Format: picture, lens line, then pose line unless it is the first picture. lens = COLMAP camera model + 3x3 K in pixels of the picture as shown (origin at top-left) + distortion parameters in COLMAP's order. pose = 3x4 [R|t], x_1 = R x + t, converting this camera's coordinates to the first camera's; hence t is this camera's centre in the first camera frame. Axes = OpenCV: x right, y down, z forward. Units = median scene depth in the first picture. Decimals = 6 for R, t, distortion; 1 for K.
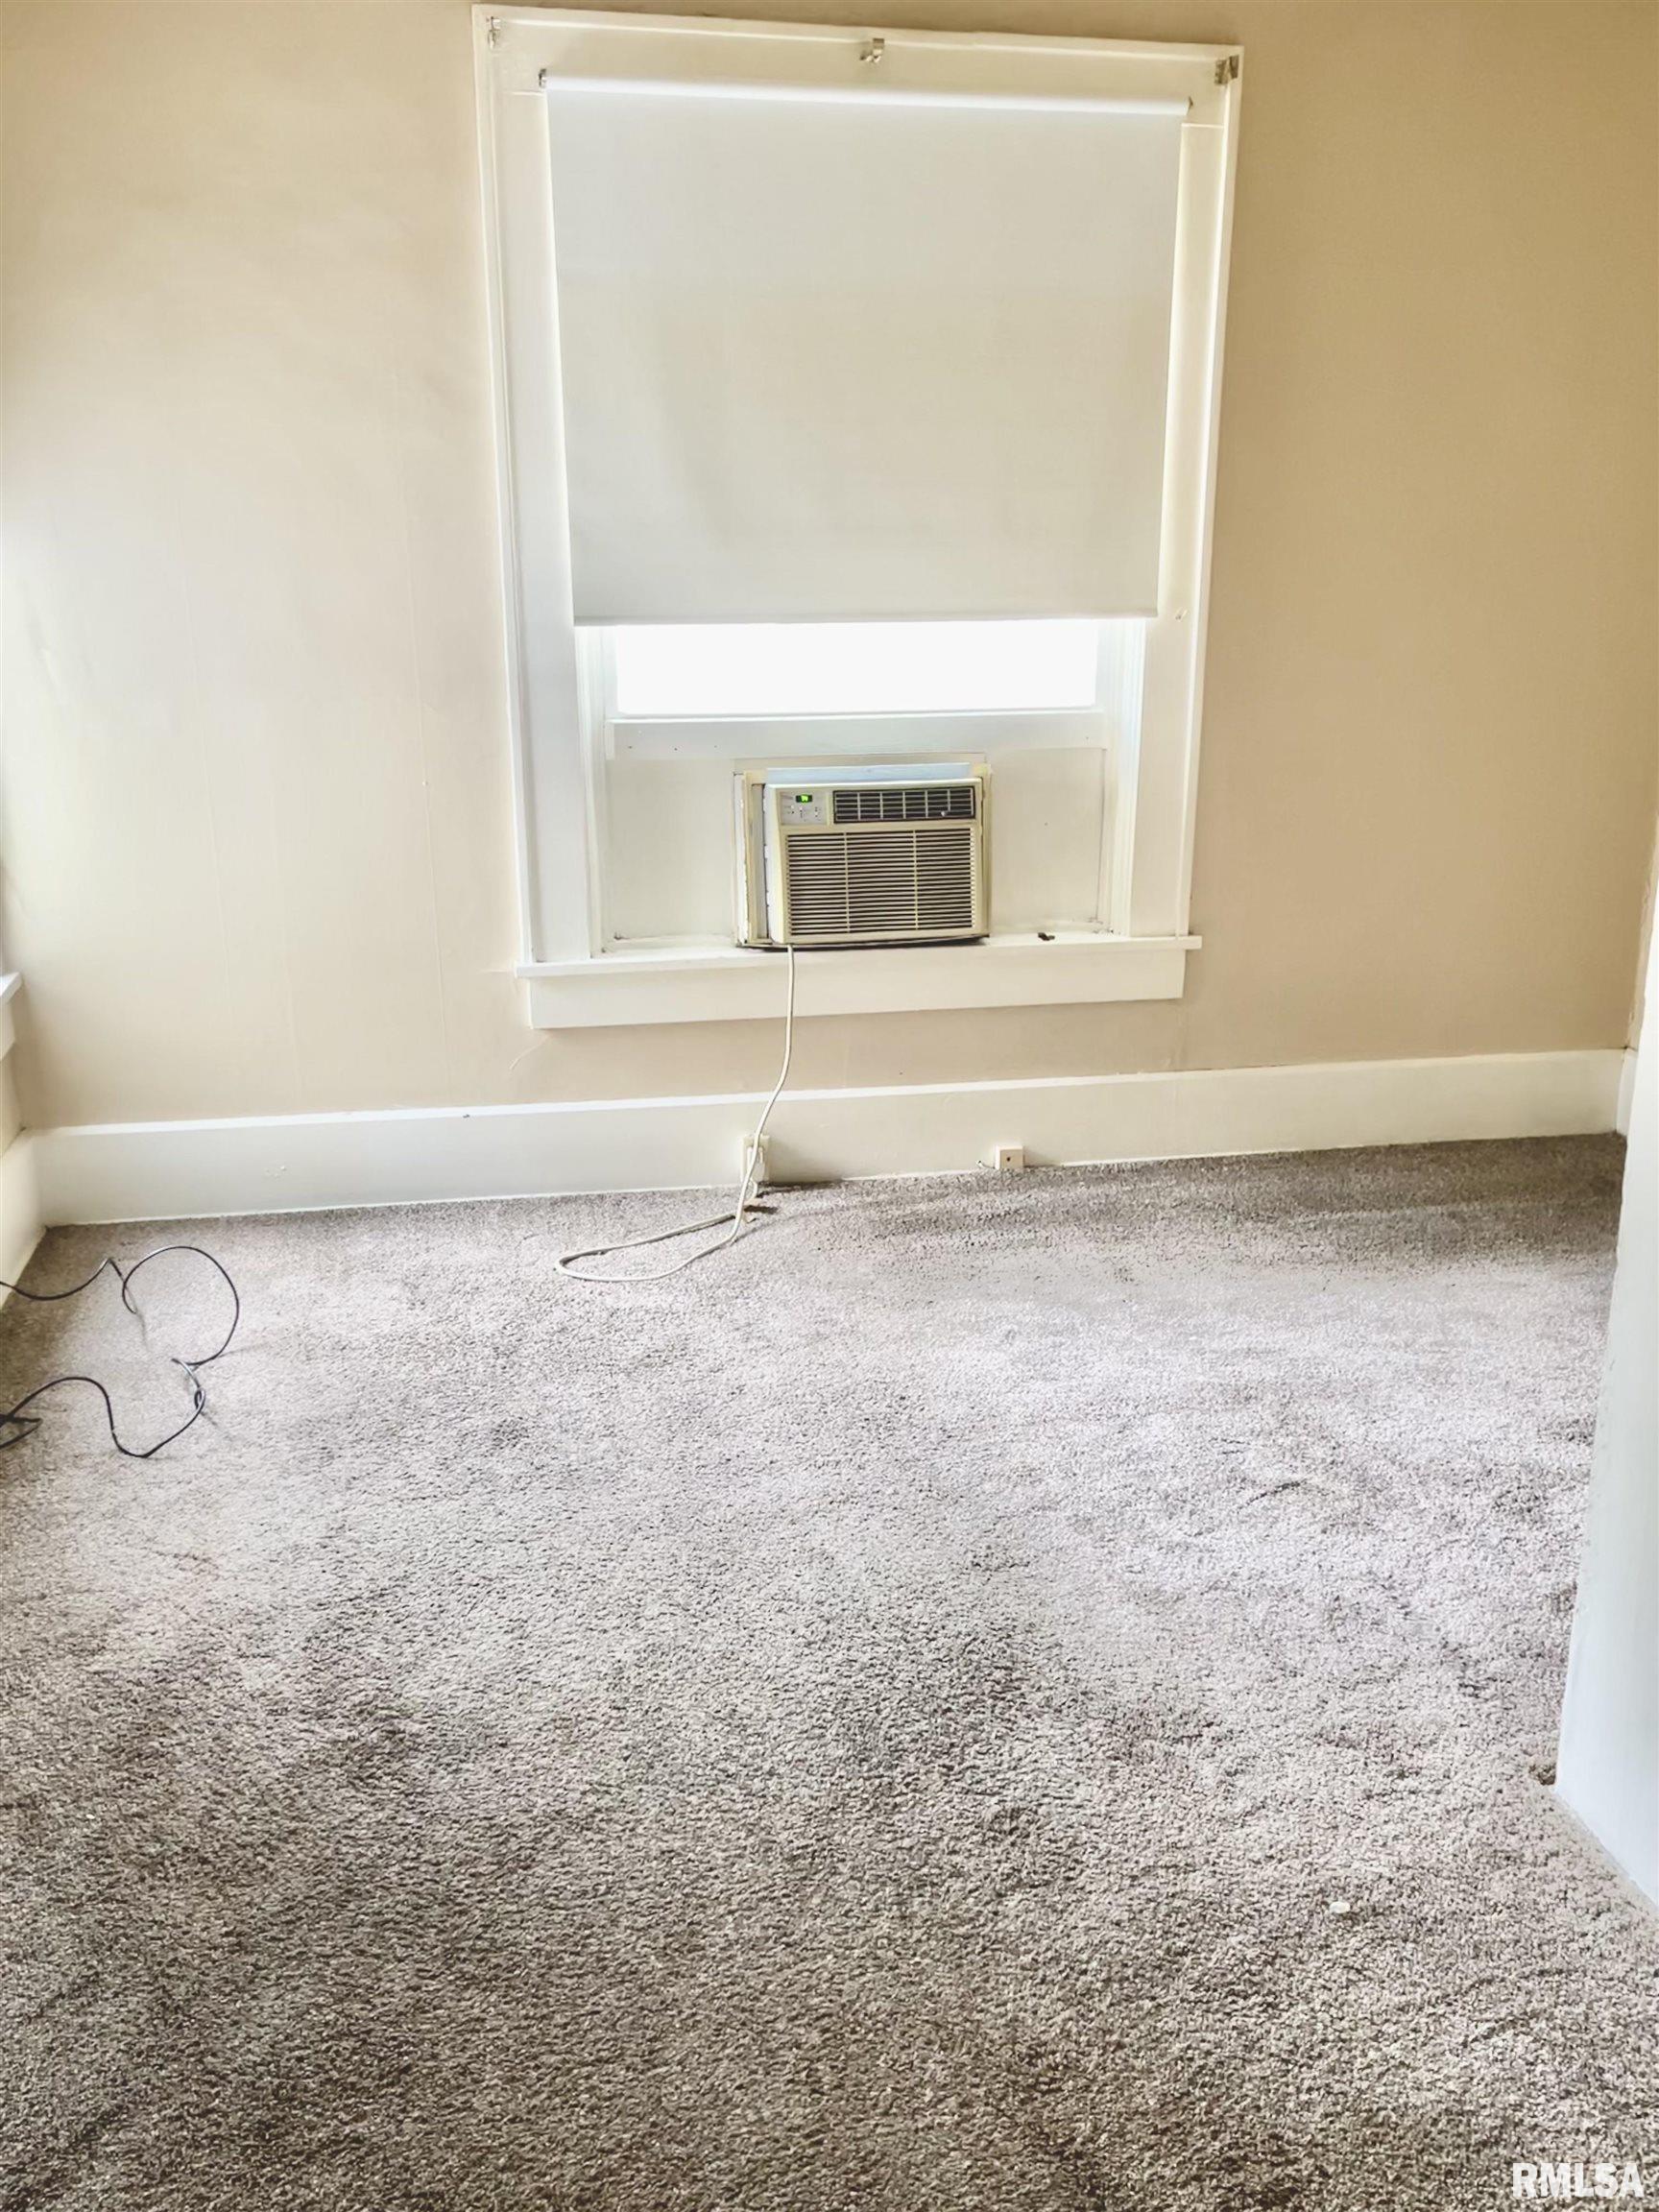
lens RADIAL K [[1811.7, 0, 829.5], [0, 1811.7, 1106.0], [0, 0, 1]] dist [0.074989, -0.146494]
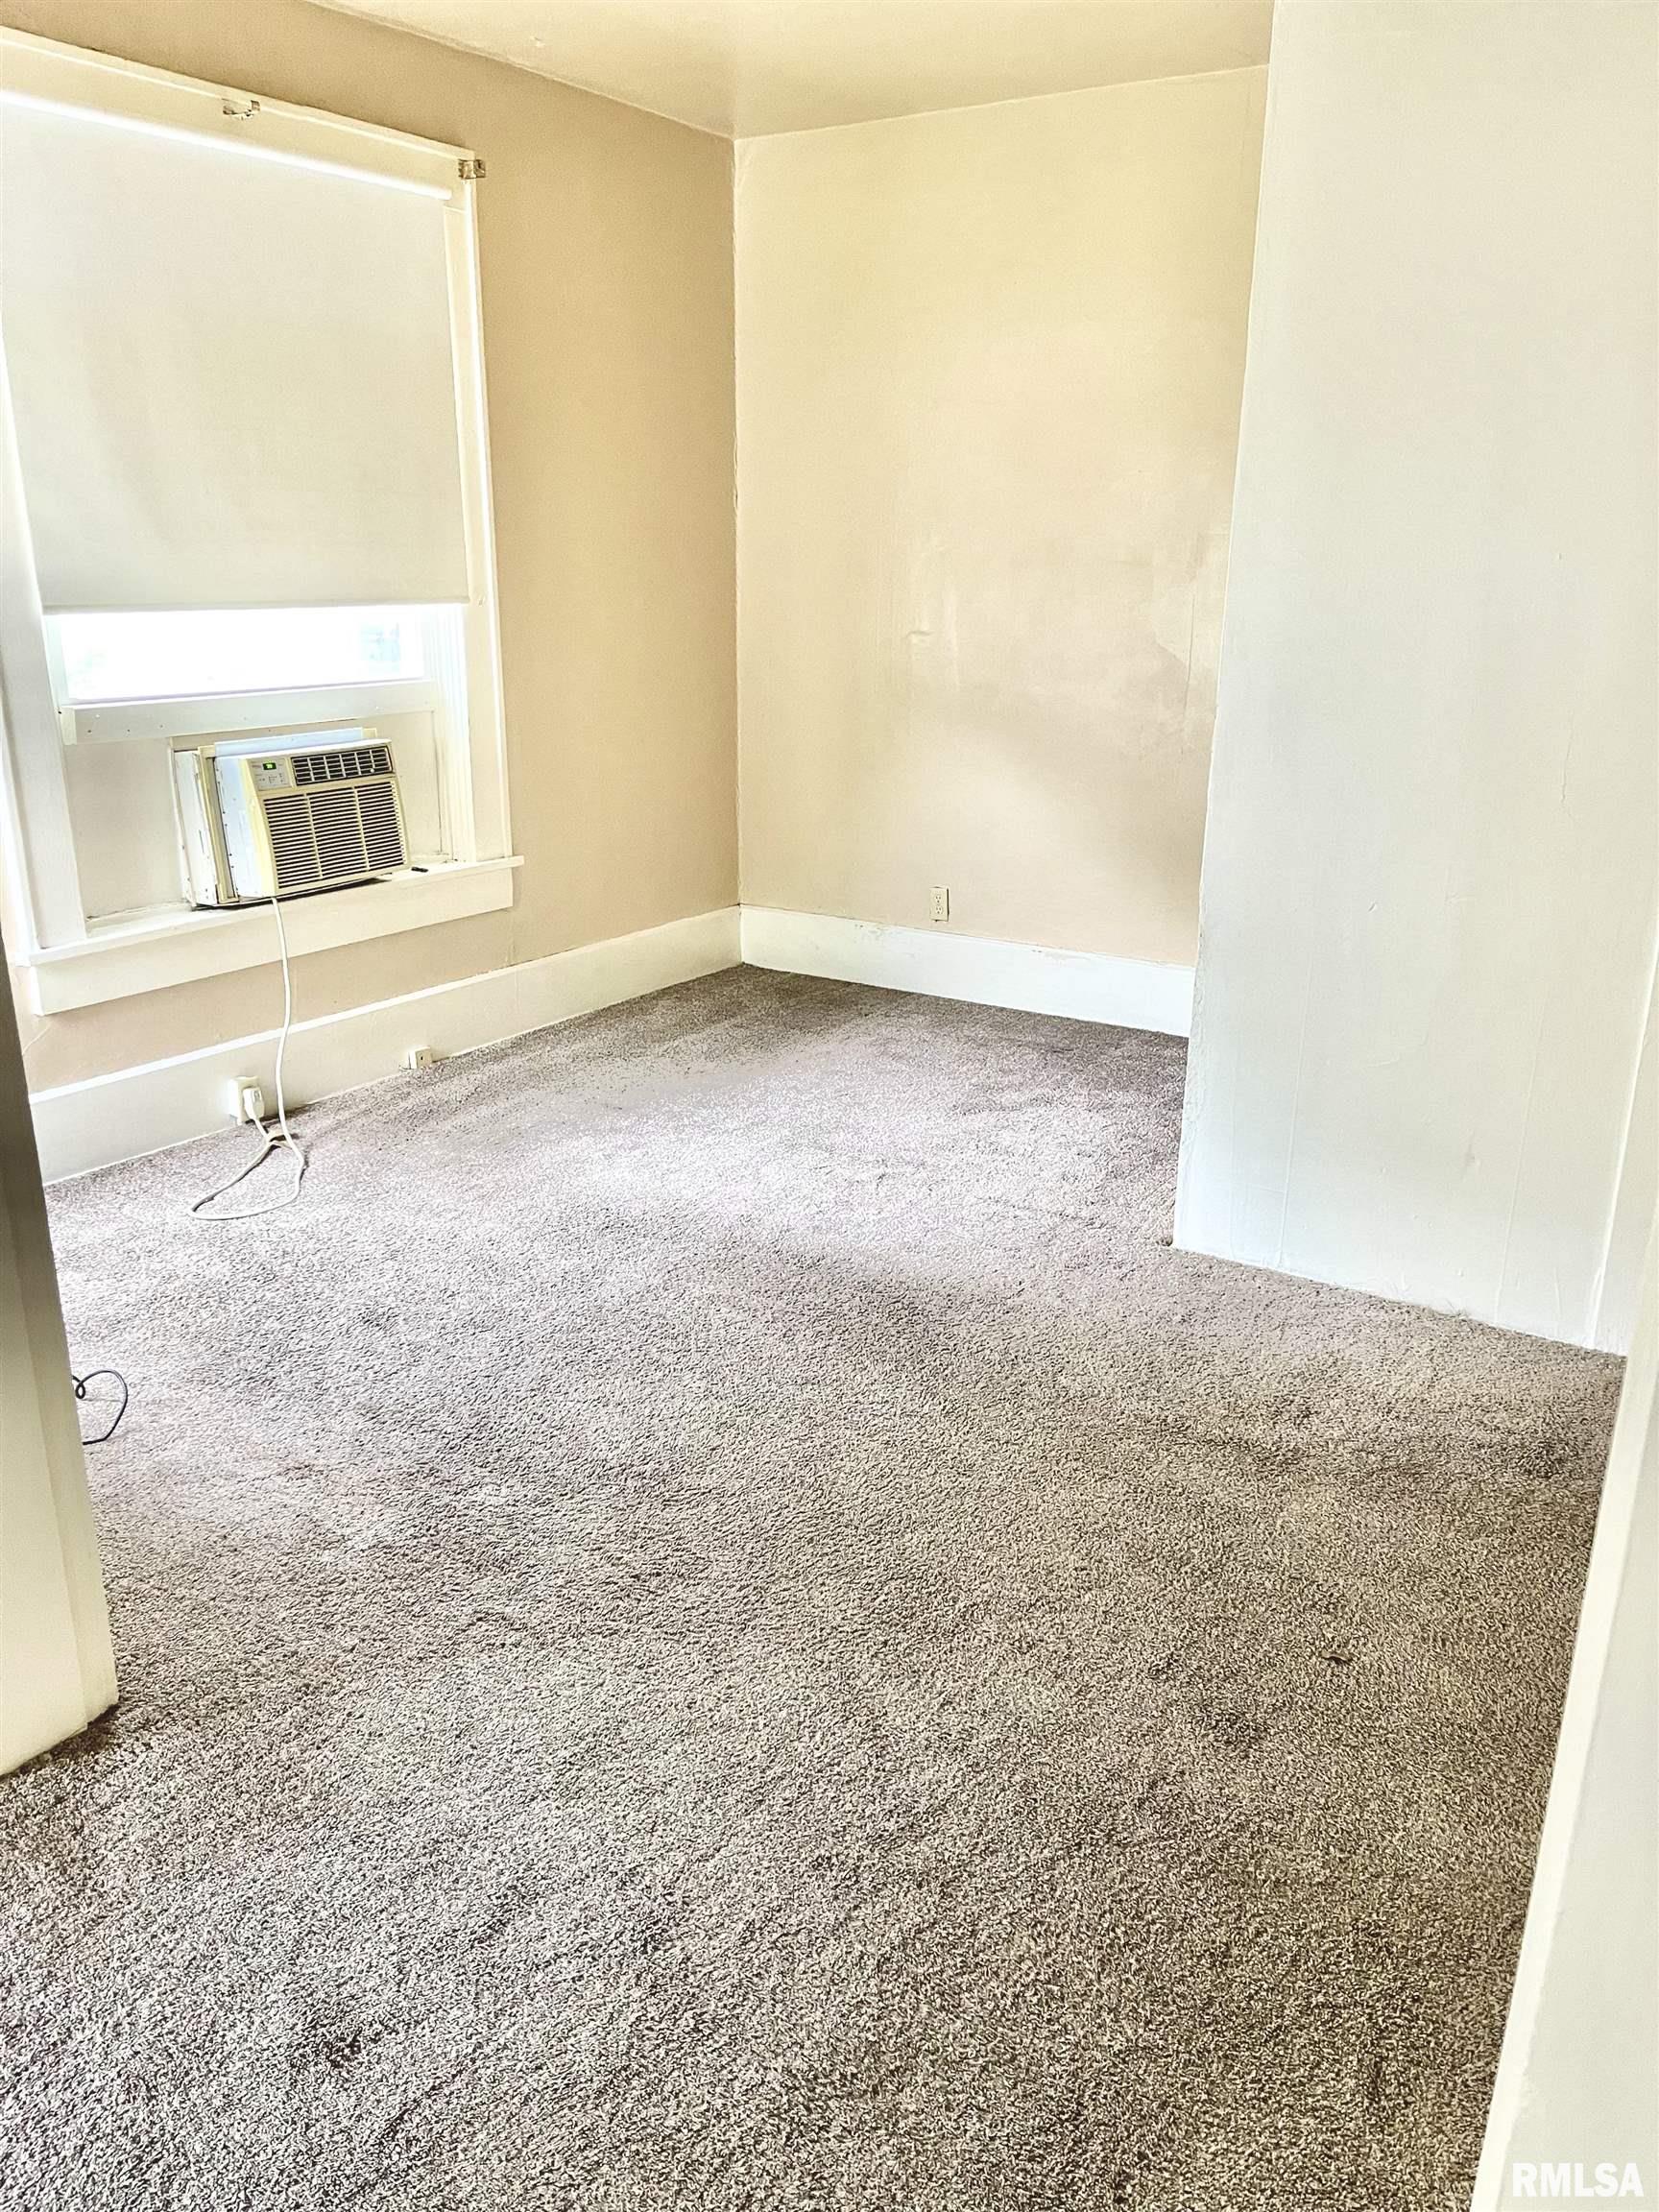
lens RADIAL K [[1667.5, 0, 829.5], [0, 1667.5, 1106.0], [0, 0, 1]] dist [0.062210, -0.099828]
pose [[0.686792, -0.220850, 0.692490, -0.532069], [0.201492, 0.973232, 0.110550, -0.008889], [-0.698368, 0.063607, 0.712907, 0.025912]]
